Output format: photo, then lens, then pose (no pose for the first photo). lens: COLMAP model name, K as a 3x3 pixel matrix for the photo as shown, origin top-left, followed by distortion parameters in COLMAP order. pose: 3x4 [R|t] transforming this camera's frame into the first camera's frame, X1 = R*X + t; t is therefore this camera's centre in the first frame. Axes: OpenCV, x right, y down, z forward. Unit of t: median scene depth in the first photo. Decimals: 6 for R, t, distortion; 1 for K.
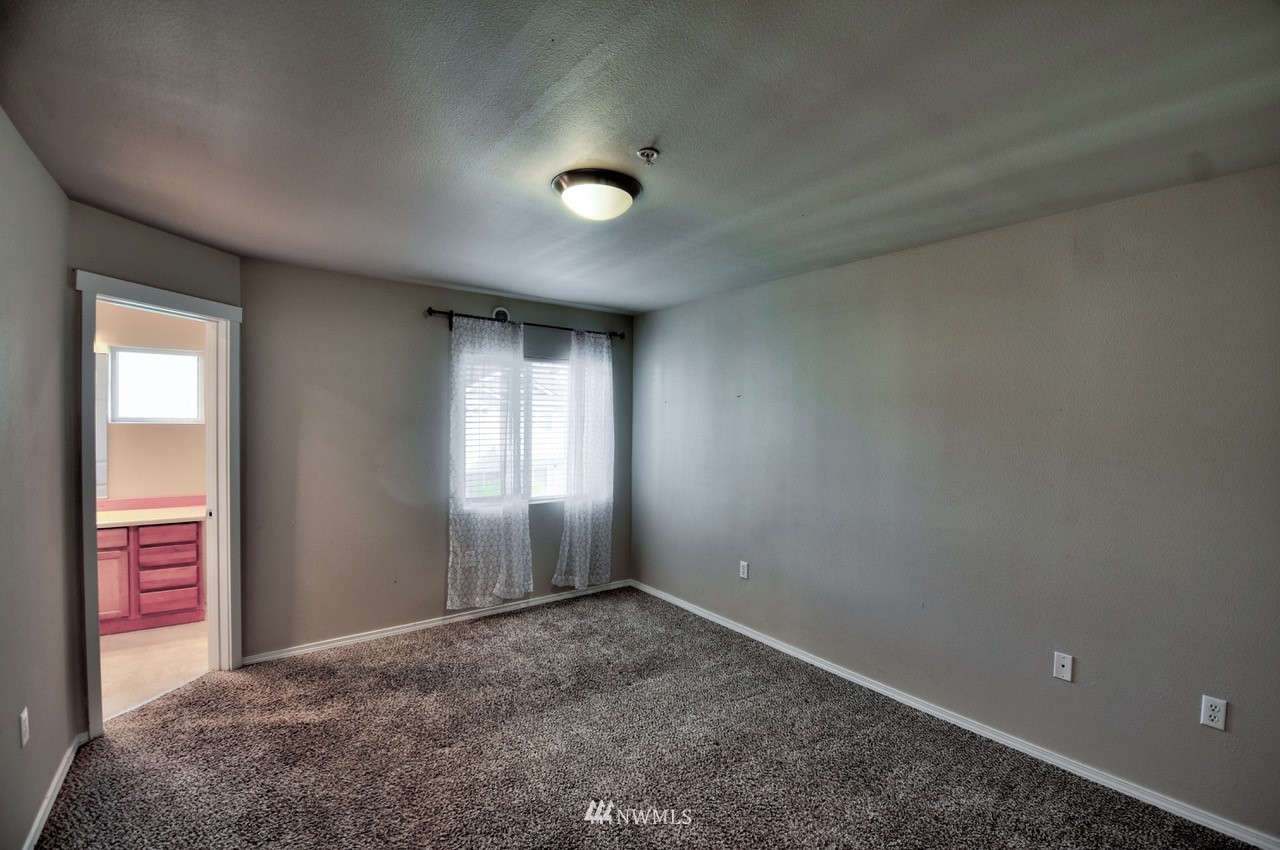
lens RADIAL K [[587.2, 0, 641.9], [0, 587.2, 429.1], [0, 0, 1]] dist [0.006862, -0.002564]
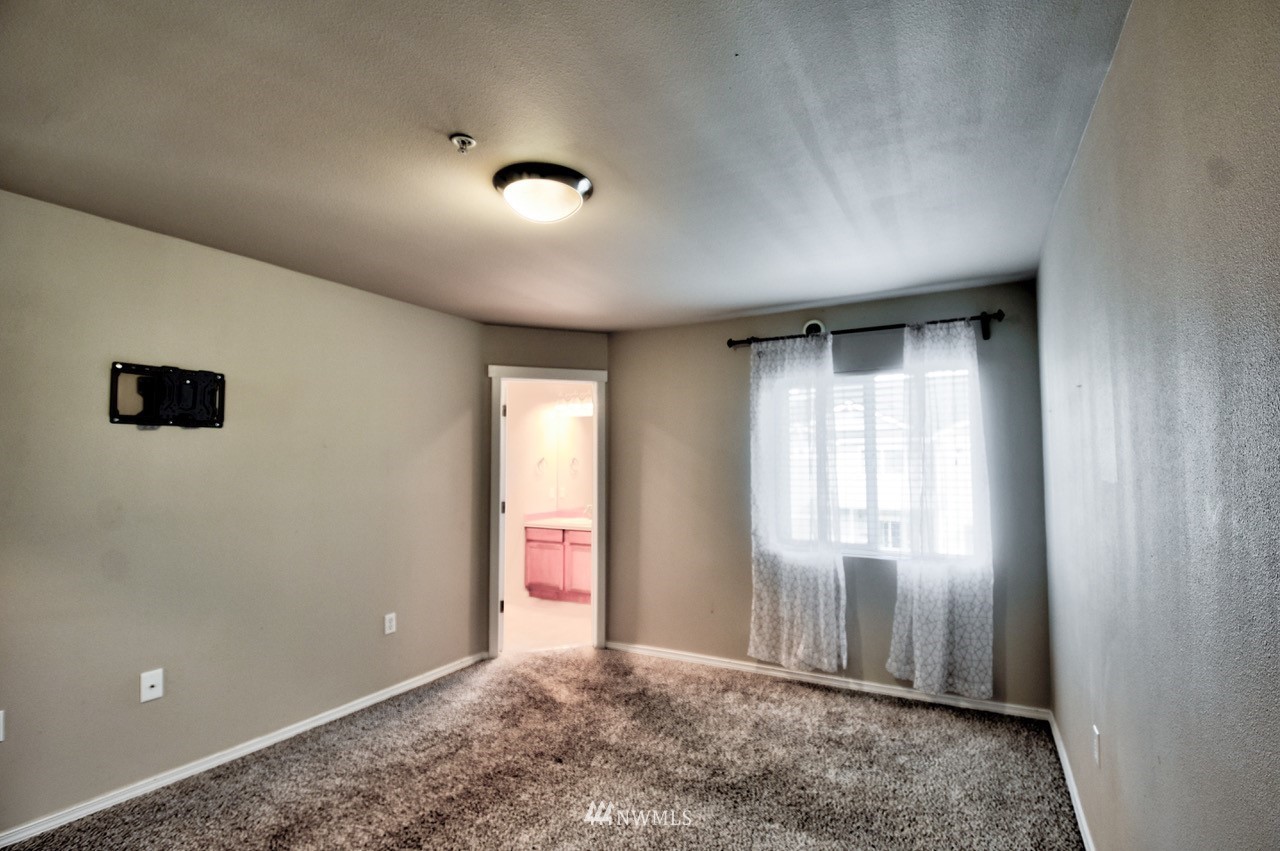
lens RADIAL K [[587.2, 0, 638.4], [0, 587.2, 431.2], [0, 0, 1]] dist [0.006862, -0.002564]
pose [[0.412608, -0.062926, -0.908733, 0.448943], [-0.006285, 0.997391, -0.071918, 0.020346], [0.910887, 0.035385, 0.411136, 0.435533]]
